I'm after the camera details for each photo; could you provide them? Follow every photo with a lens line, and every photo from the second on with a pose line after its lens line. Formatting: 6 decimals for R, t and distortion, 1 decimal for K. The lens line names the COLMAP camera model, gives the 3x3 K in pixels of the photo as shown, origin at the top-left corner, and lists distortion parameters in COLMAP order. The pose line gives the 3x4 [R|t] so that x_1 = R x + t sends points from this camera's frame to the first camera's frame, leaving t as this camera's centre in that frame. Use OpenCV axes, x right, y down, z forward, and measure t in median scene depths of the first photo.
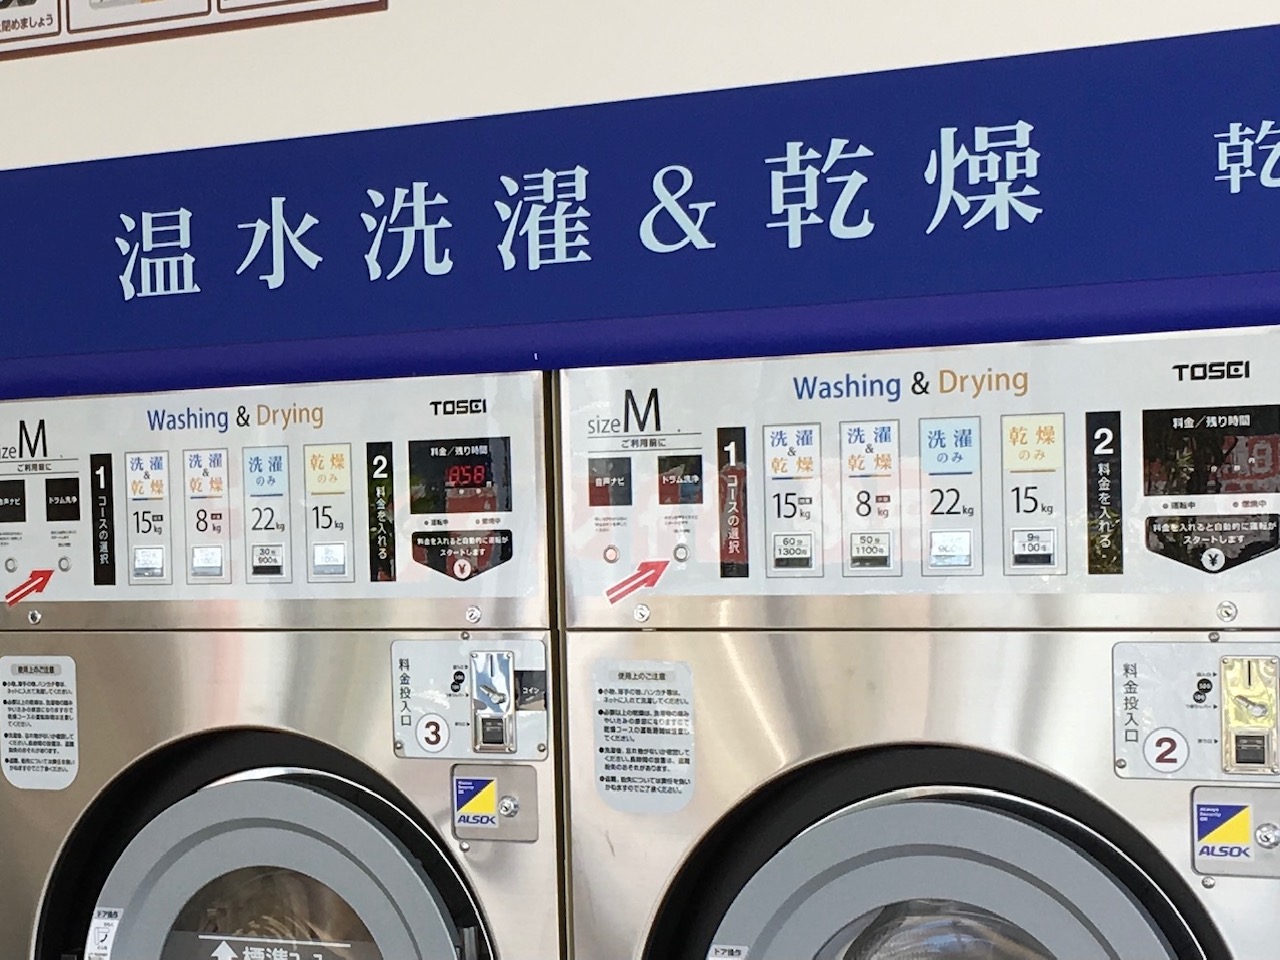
lens RADIAL K [[1068.4, 0, 645.8], [0, 1068.4, 487.9], [0, 0, 1]] dist [-0.000497, -0.005197]
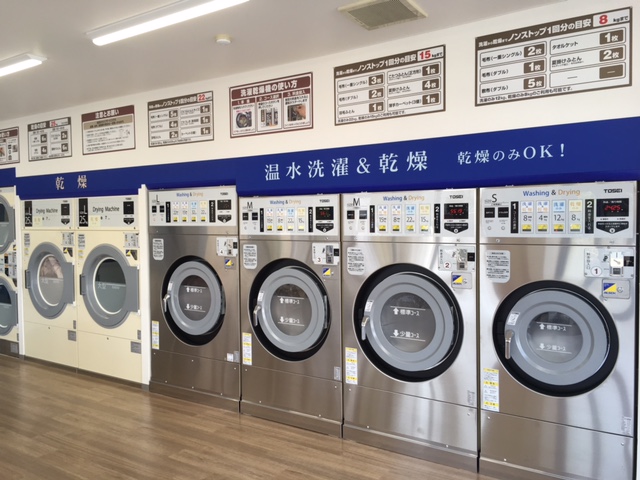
lens RADIAL K [[534.2, 0, 319.3], [0, 534.2, 239.6], [0, 0, 1]] dist [-0.000497, -0.005197]
pose [[0.972123, 0.027569, -0.232845, 0.453955], [-0.016265, 0.998600, 0.050327, -0.014584], [0.233906, -0.045137, 0.971211, -1.724351]]
